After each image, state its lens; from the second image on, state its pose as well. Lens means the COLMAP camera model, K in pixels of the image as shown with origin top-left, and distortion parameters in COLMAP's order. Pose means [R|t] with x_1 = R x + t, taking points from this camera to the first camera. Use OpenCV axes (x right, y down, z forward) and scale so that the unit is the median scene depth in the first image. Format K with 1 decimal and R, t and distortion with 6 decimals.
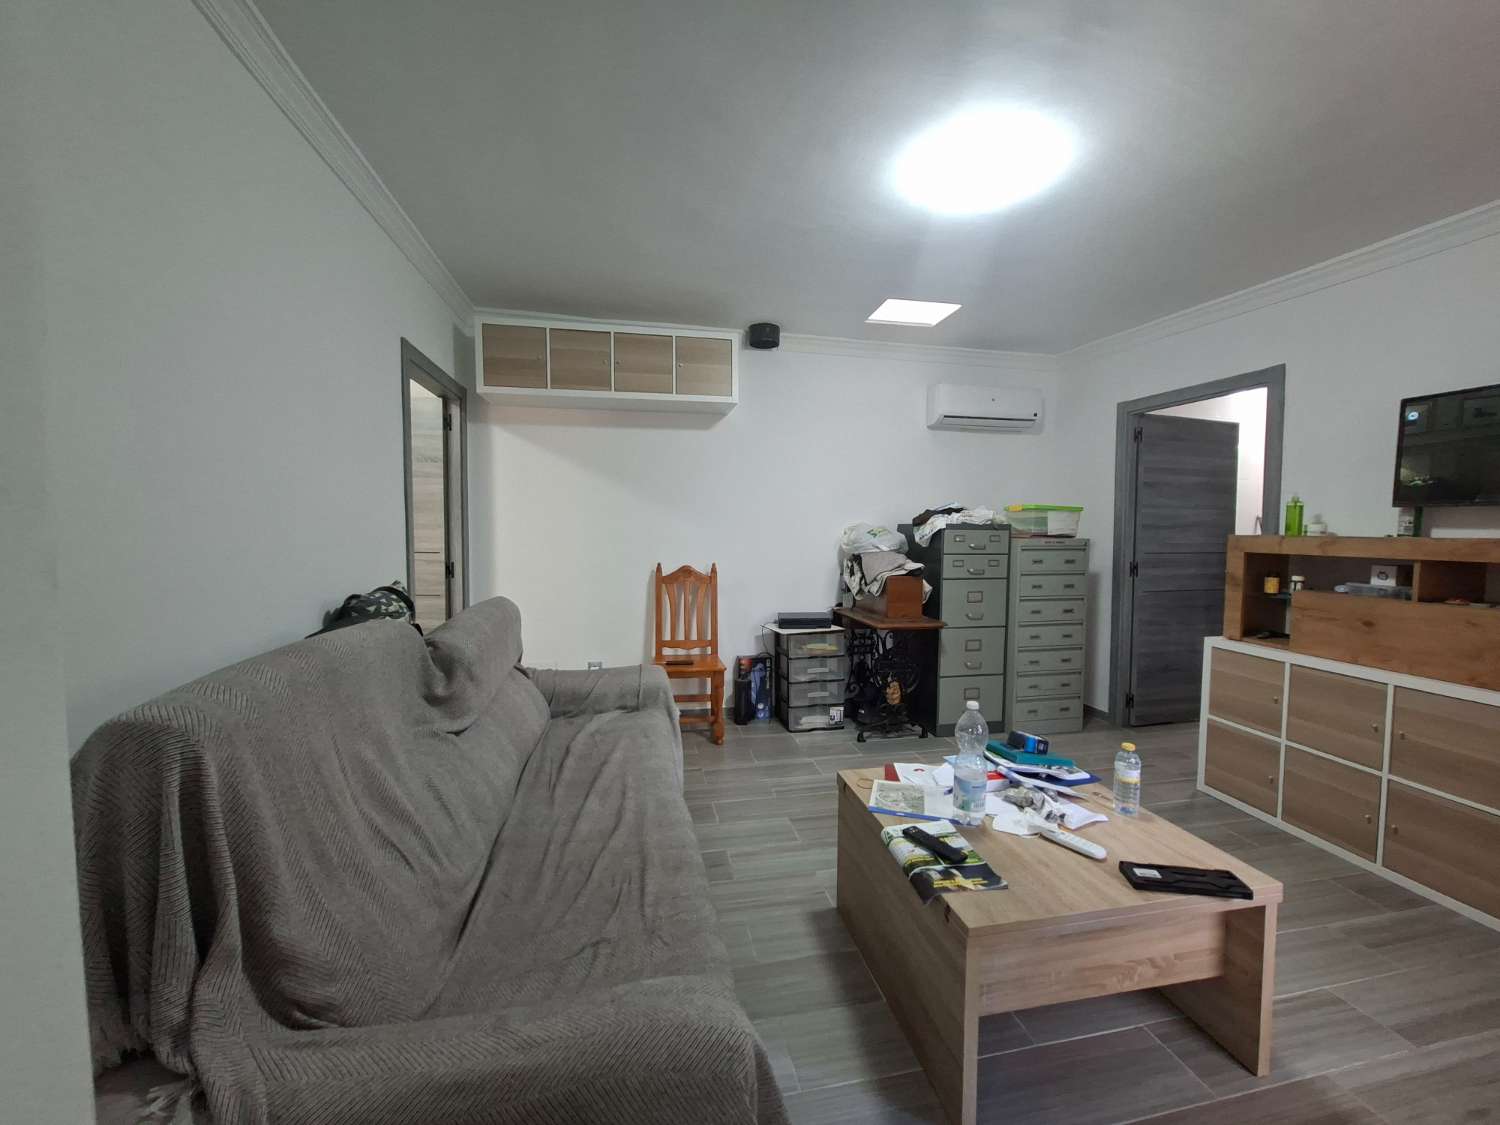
lens RADIAL K [[593.5, 0, 749.6], [0, 593.5, 561.7], [0, 0, 1]] dist [-0.006042, -0.000280]
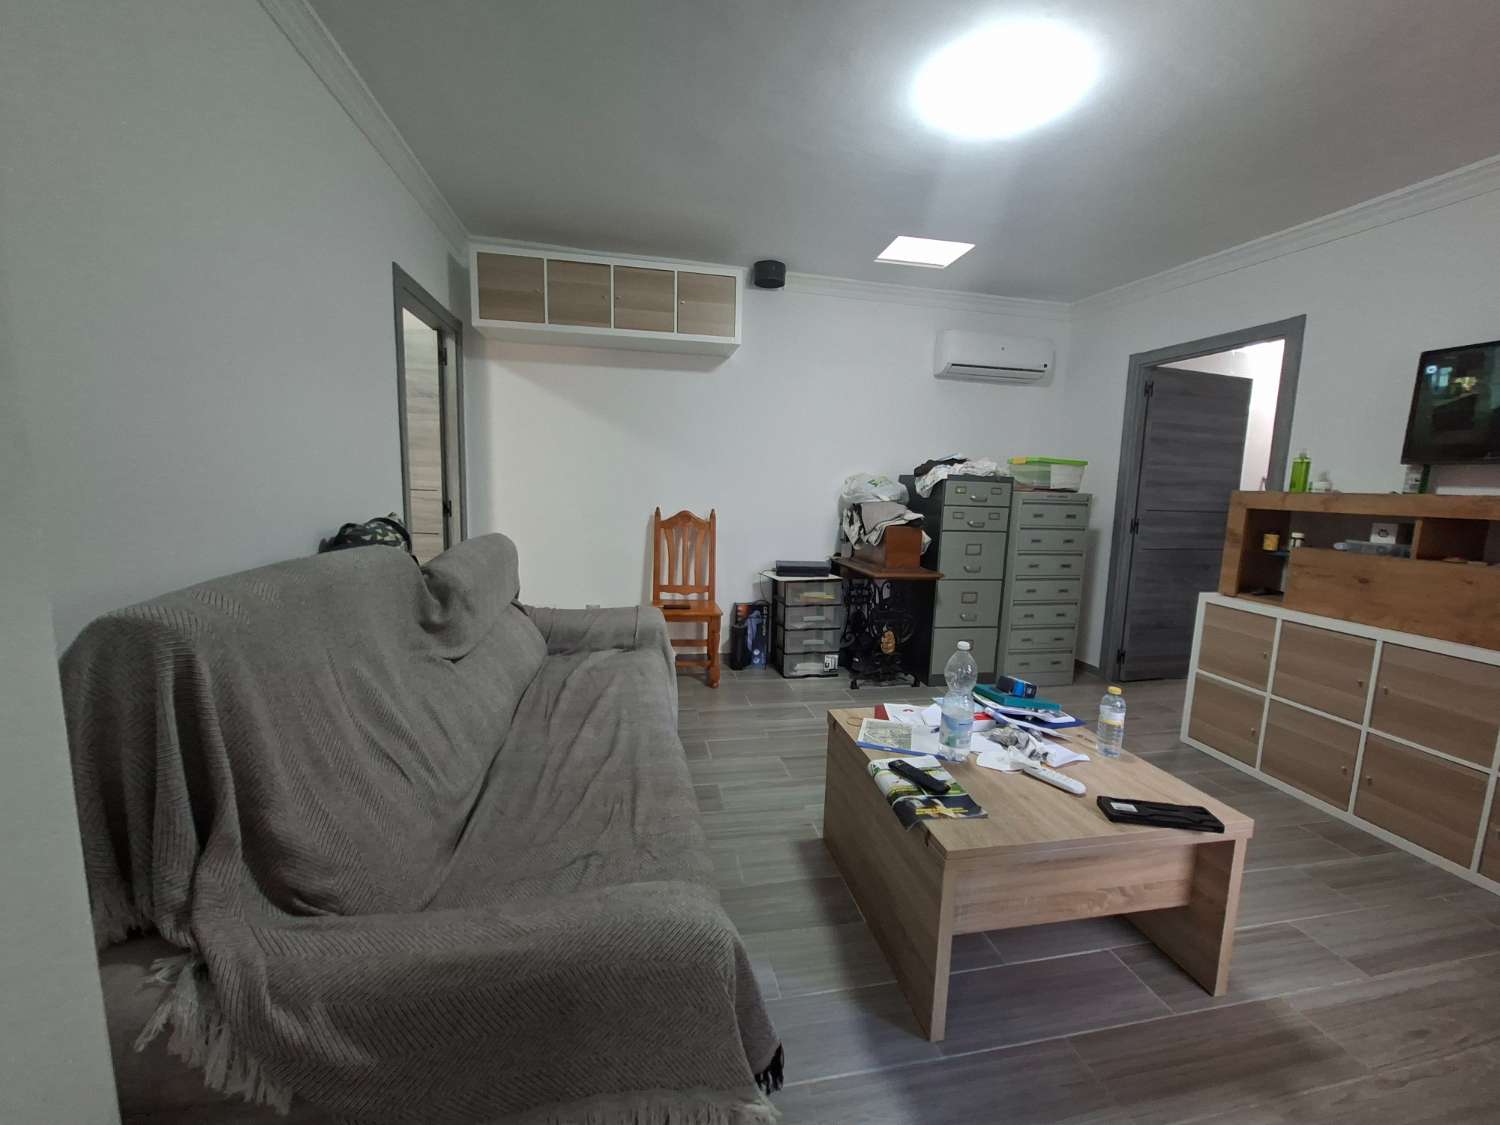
lens RADIAL K [[593.5, 0, 749.9], [0, 593.5, 563.2], [0, 0, 1]] dist [-0.006042, -0.000280]
pose [[0.999677, 0.025413, -0.000067, 0.005904], [-0.025333, 0.996728, 0.076759, 0.021388], [0.002018, -0.076733, 0.997050, 0.001850]]
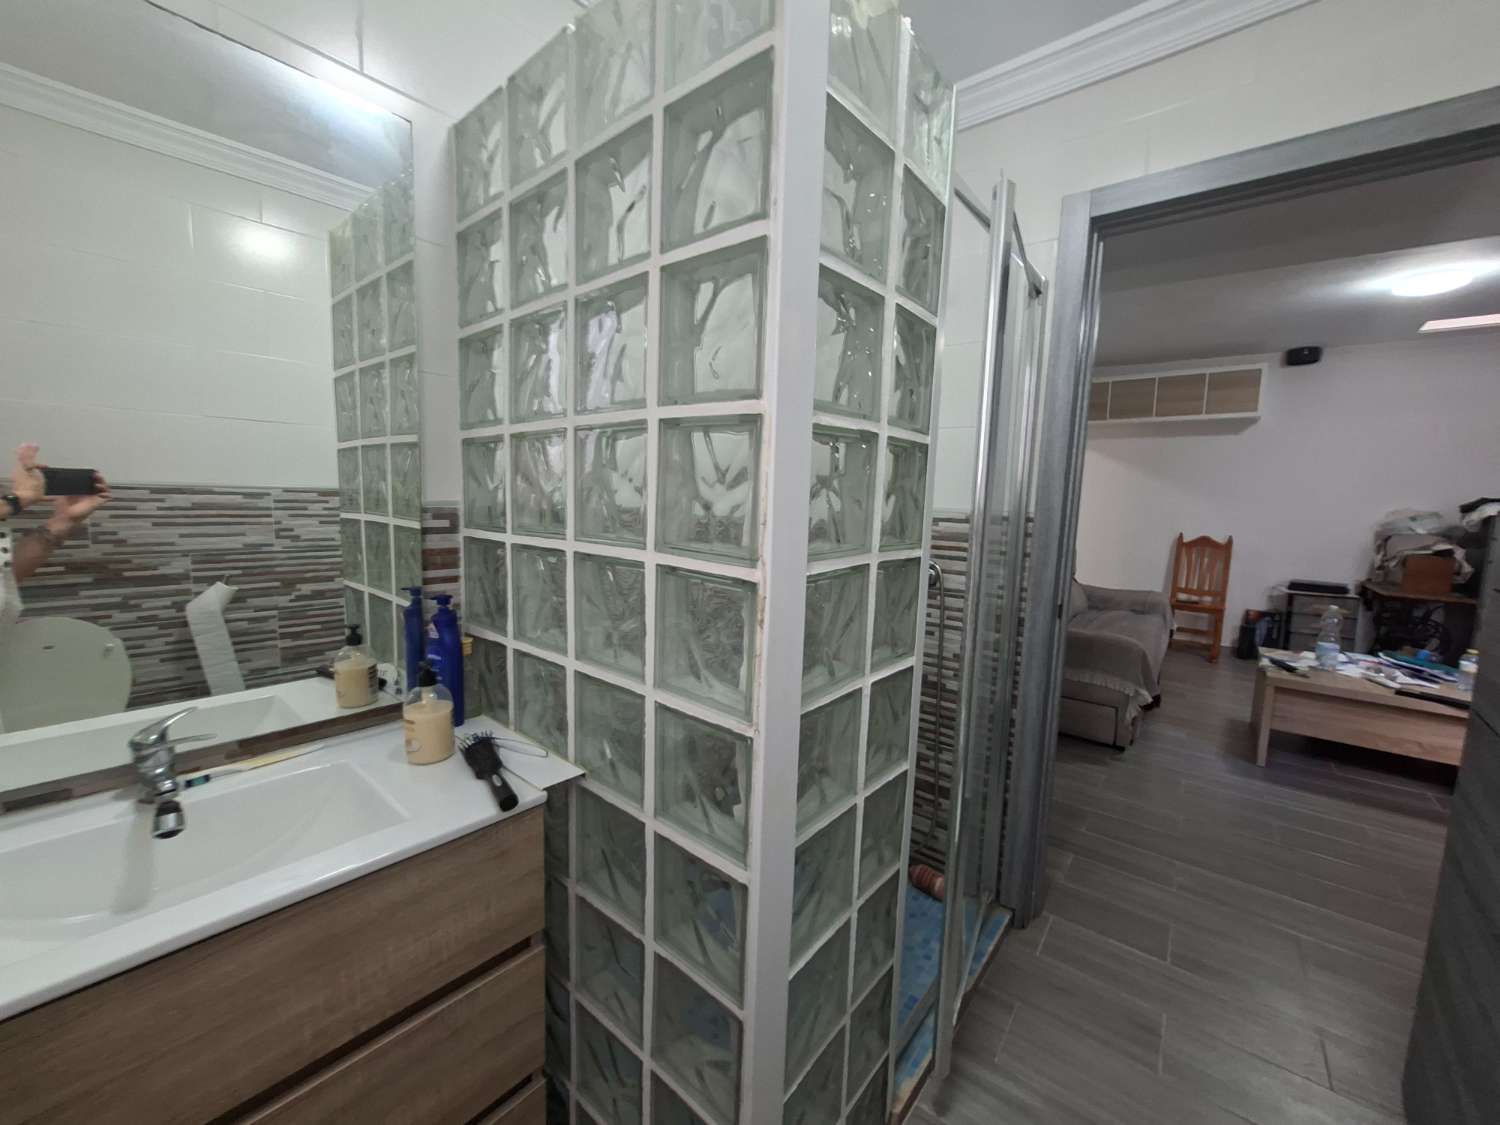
lens RADIAL K [[593.5, 0, 752.9], [0, 593.5, 562.3], [0, 0, 1]] dist [-0.006042, -0.000280]
pose [[0.648803, 0.097268, -0.754715, 0.361502], [-0.070623, 0.995213, 0.067552, 0.070550], [0.757672, 0.009472, 0.652566, -0.981425]]
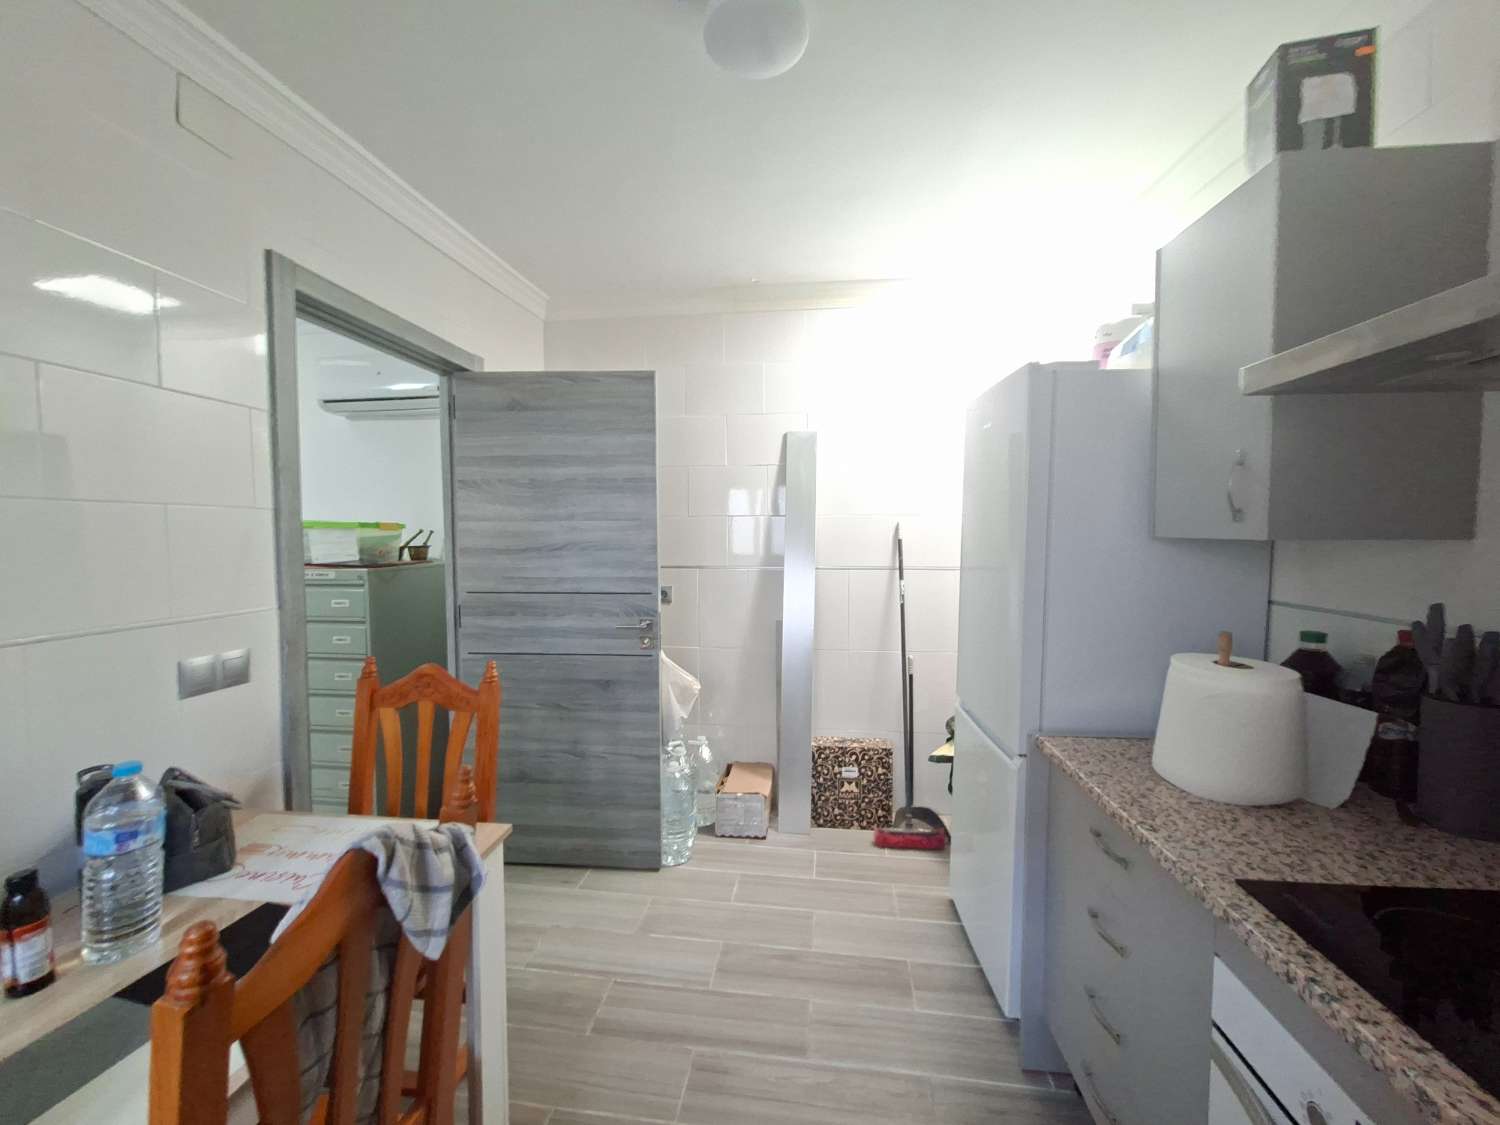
lens RADIAL K [[593.5, 0, 747.2], [0, 593.5, 556.1], [0, 0, 1]] dist [-0.006042, -0.000280]
pose [[0.947110, 0.004617, -0.320875, 1.701899], [-0.011775, 0.999723, -0.020369, -0.064204], [0.320692, 0.023070, 0.946902, 0.732465]]
